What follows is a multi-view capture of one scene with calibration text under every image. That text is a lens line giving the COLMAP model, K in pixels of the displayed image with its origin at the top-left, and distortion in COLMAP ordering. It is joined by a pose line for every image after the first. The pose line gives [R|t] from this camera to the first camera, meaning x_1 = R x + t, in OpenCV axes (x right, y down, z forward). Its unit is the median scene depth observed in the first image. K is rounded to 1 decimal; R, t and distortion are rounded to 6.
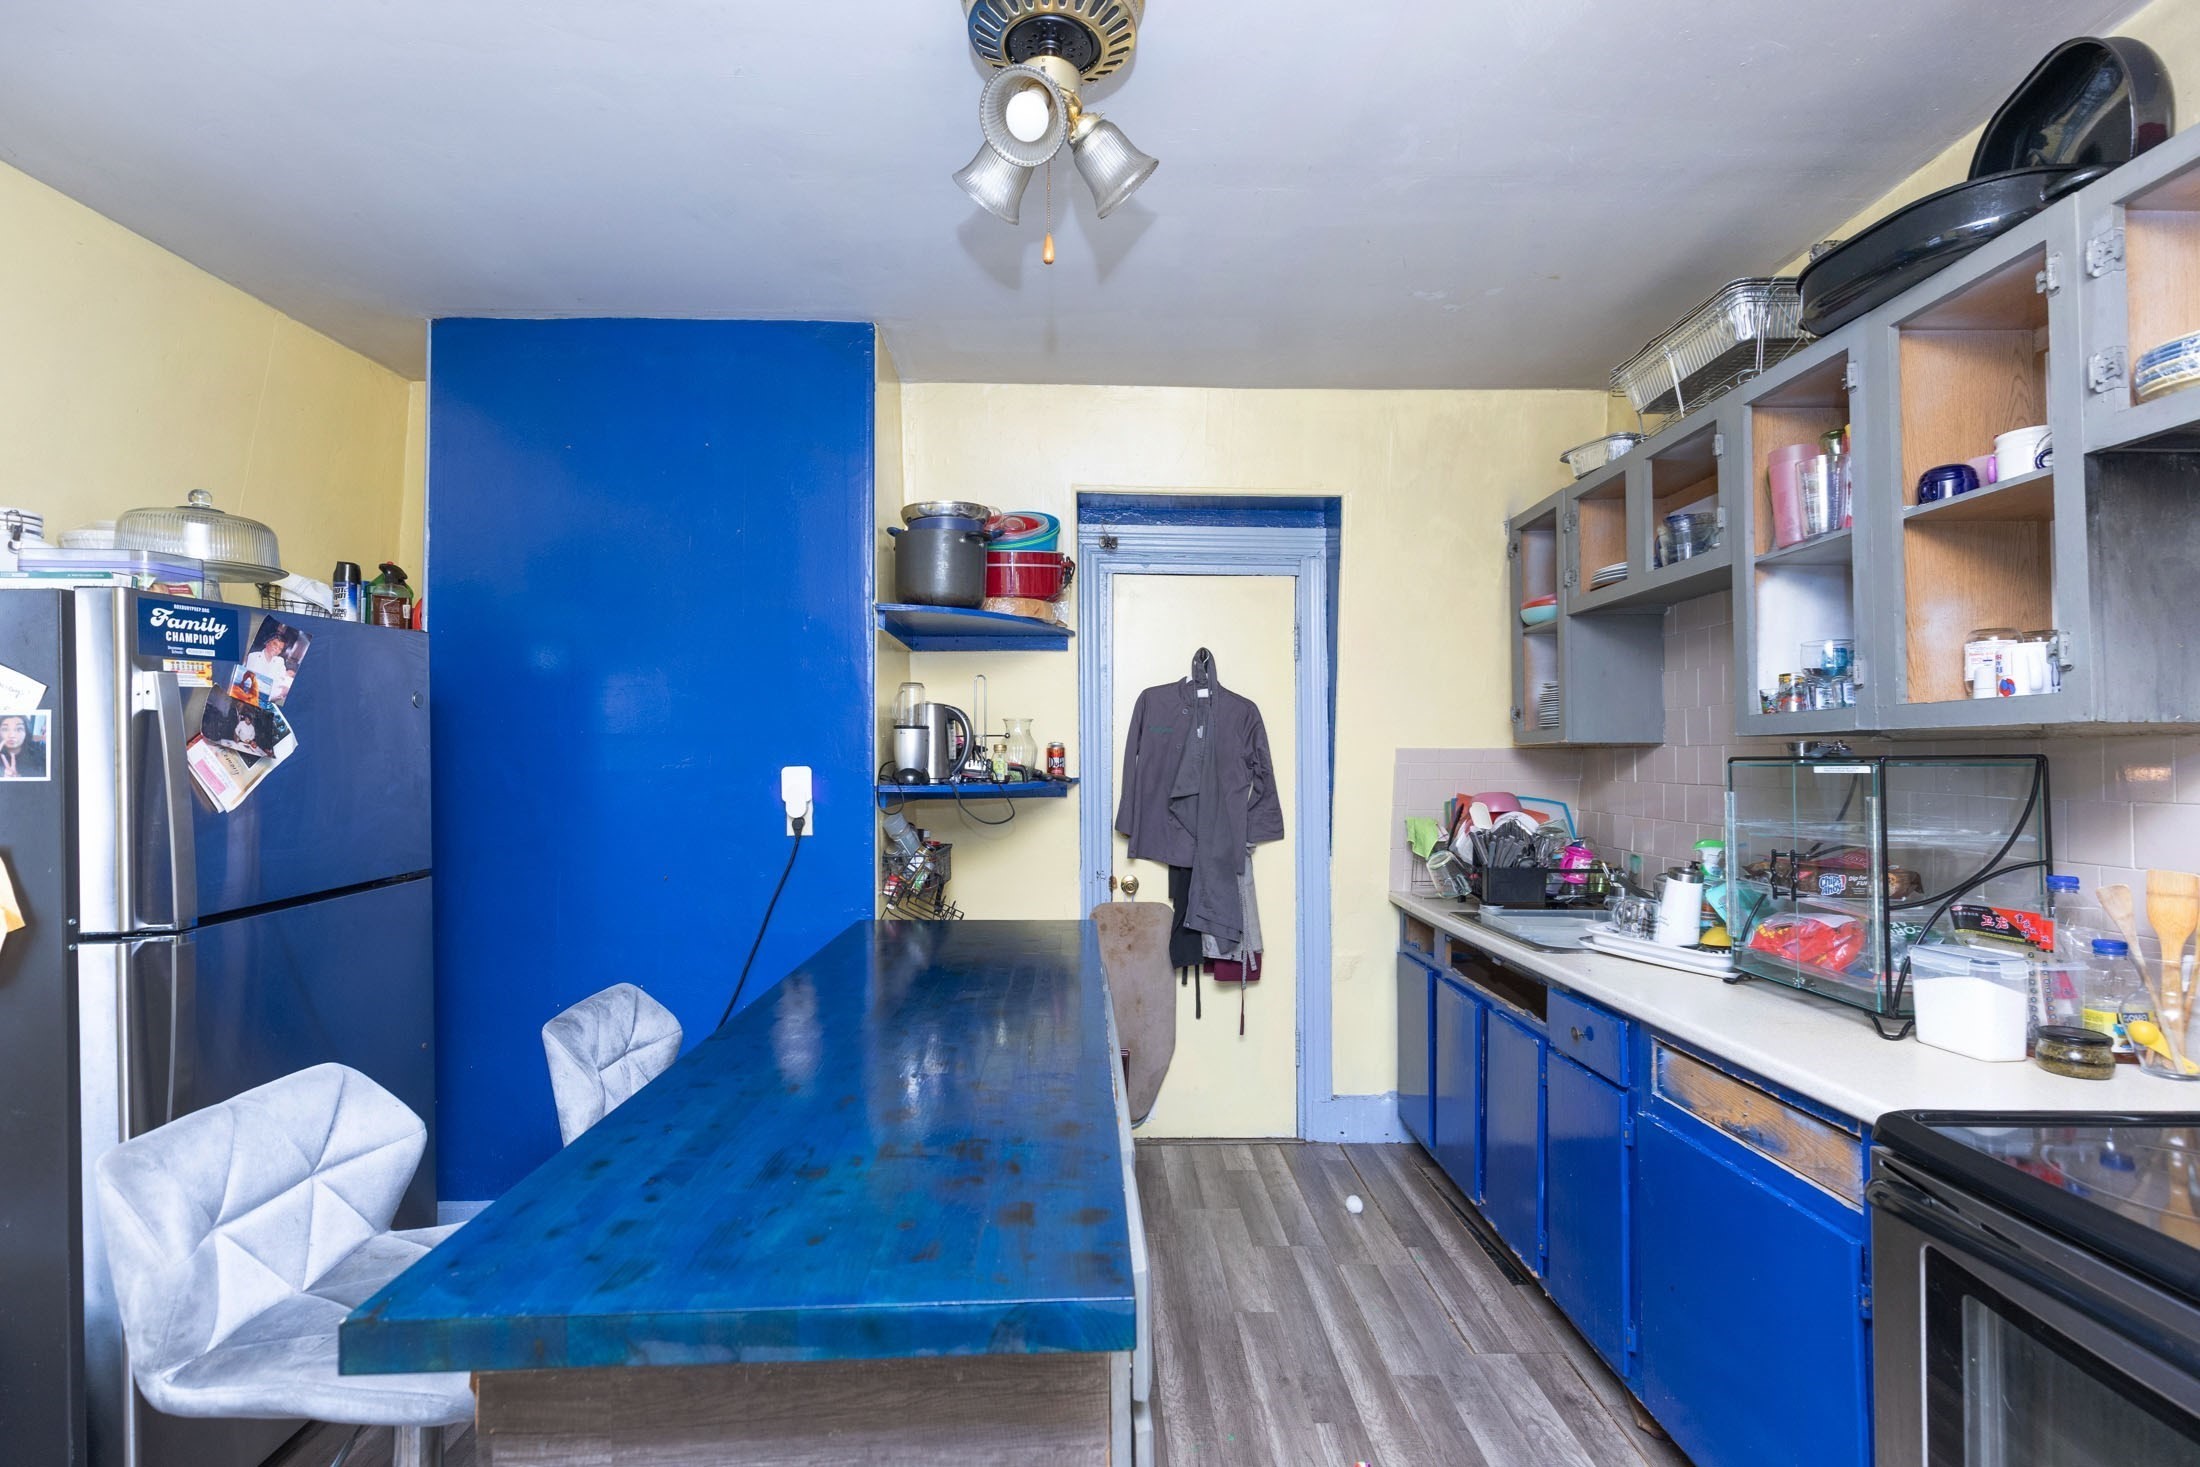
lens RADIAL K [[1004.8, 0, 1114.1], [0, 1004.8, 733.1], [0, 0, 1]] dist [0.016336, -0.000877]
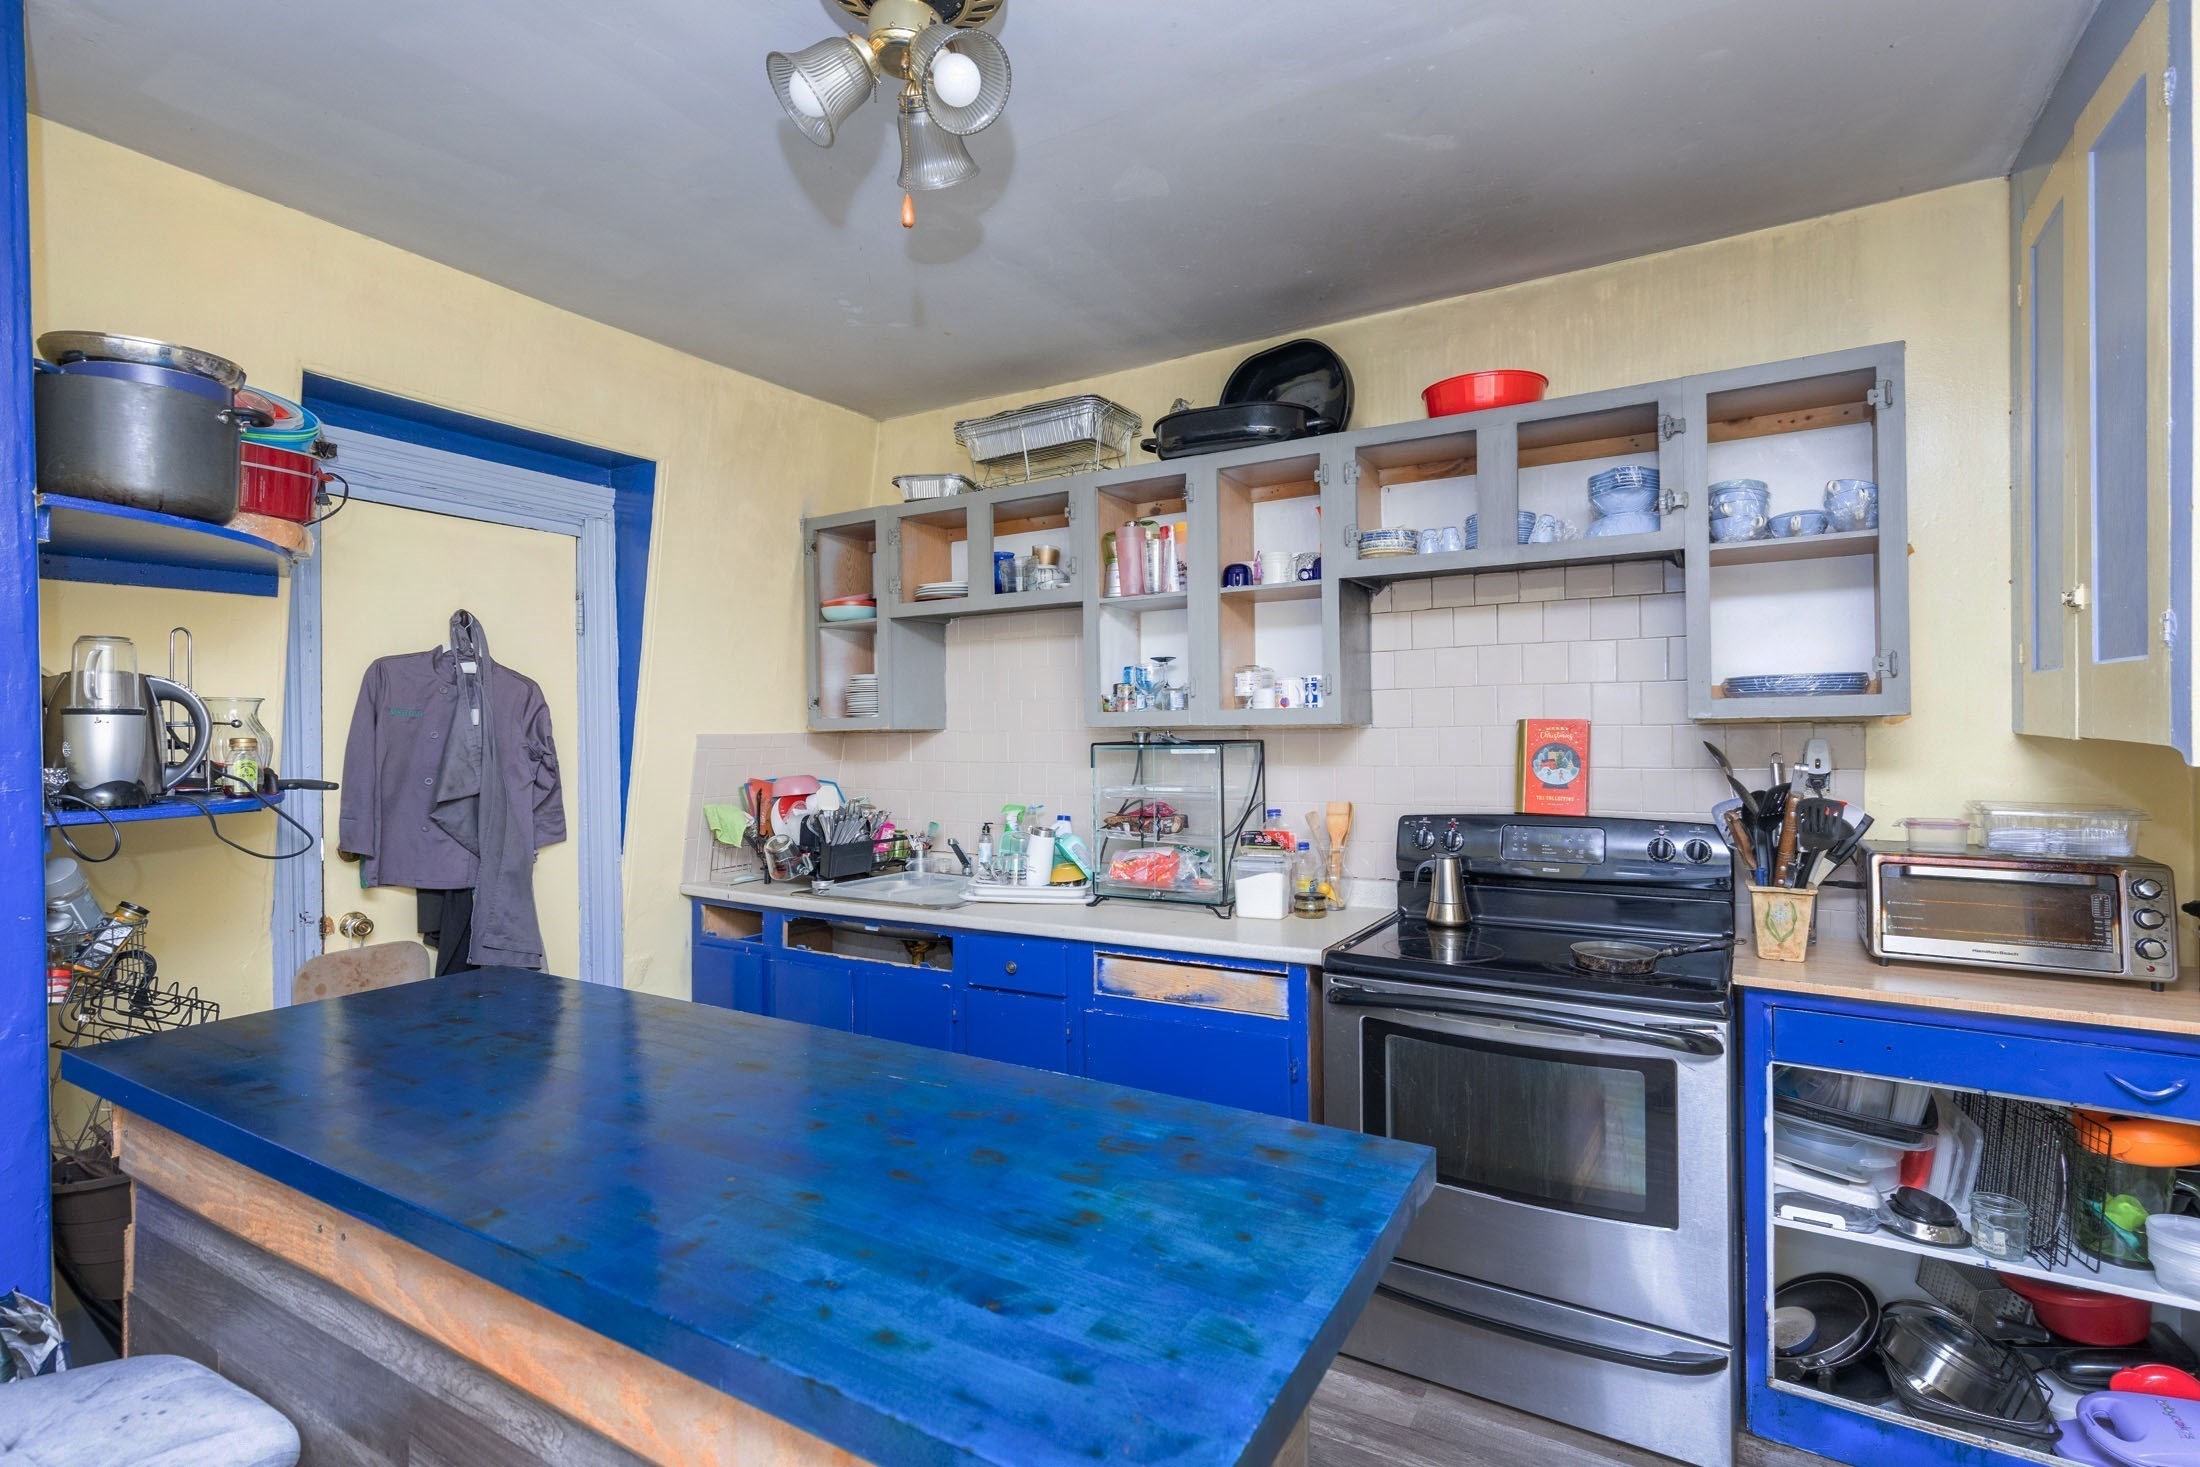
lens RADIAL K [[1004.8, 0, 1110.2], [0, 1004.8, 735.5], [0, 0, 1]] dist [0.016336, -0.000877]
pose [[0.532789, -0.010291, 0.846185, -0.337698], [-0.012773, 0.999714, 0.020201, -0.009161], [-0.846152, -0.021571, 0.532506, 0.155723]]
